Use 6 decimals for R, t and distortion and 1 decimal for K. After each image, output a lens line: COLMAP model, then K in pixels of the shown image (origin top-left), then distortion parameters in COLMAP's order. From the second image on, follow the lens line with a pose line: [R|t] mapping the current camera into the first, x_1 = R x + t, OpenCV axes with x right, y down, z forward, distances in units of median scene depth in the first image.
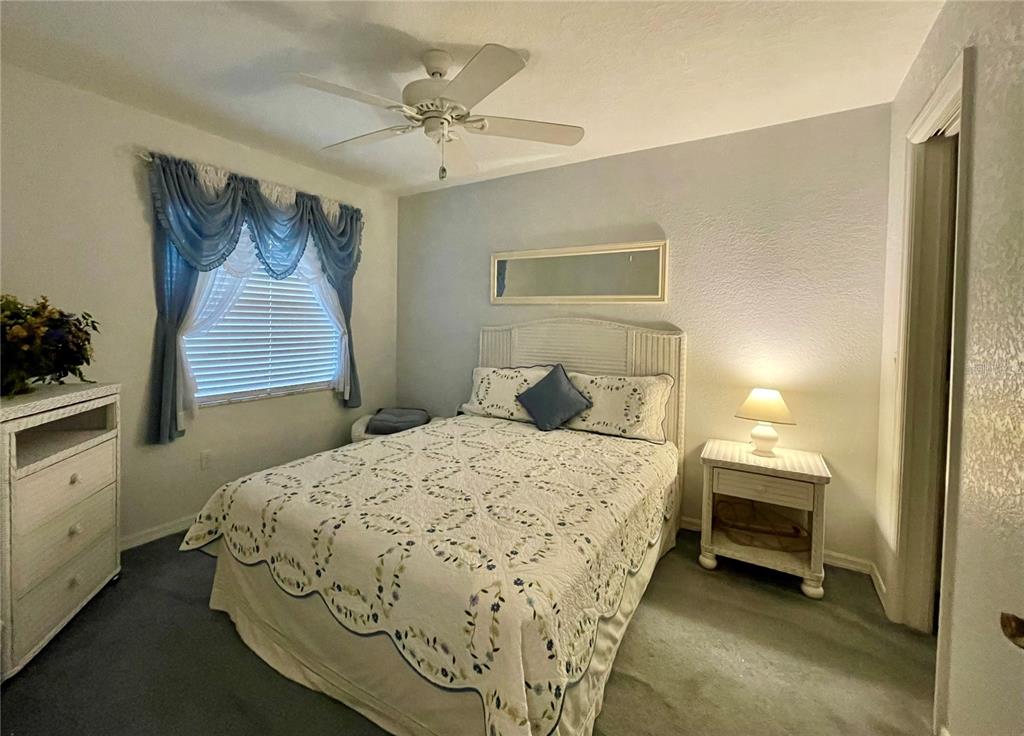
lens RADIAL K [[445.5, 0, 510.5], [0, 445.5, 337.4], [0, 0, 1]] dist [0.000481, 0.000044]
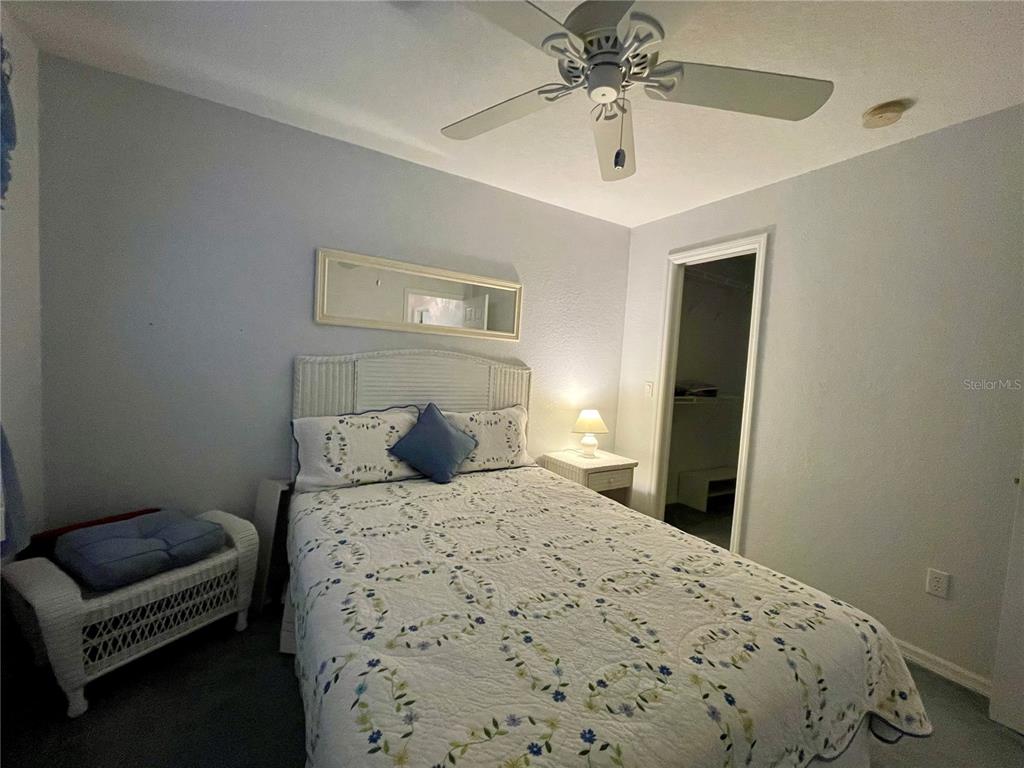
lens RADIAL K [[407.1, 0, 480.2], [0, 407.1, 382.5], [0, 0, 1]] dist [0.001444, 0.000196]
pose [[0.467245, -0.044672, 0.882999, -0.598469], [-0.019431, 0.997963, 0.060771, -0.033993], [-0.883914, -0.045552, 0.465425, 0.602711]]
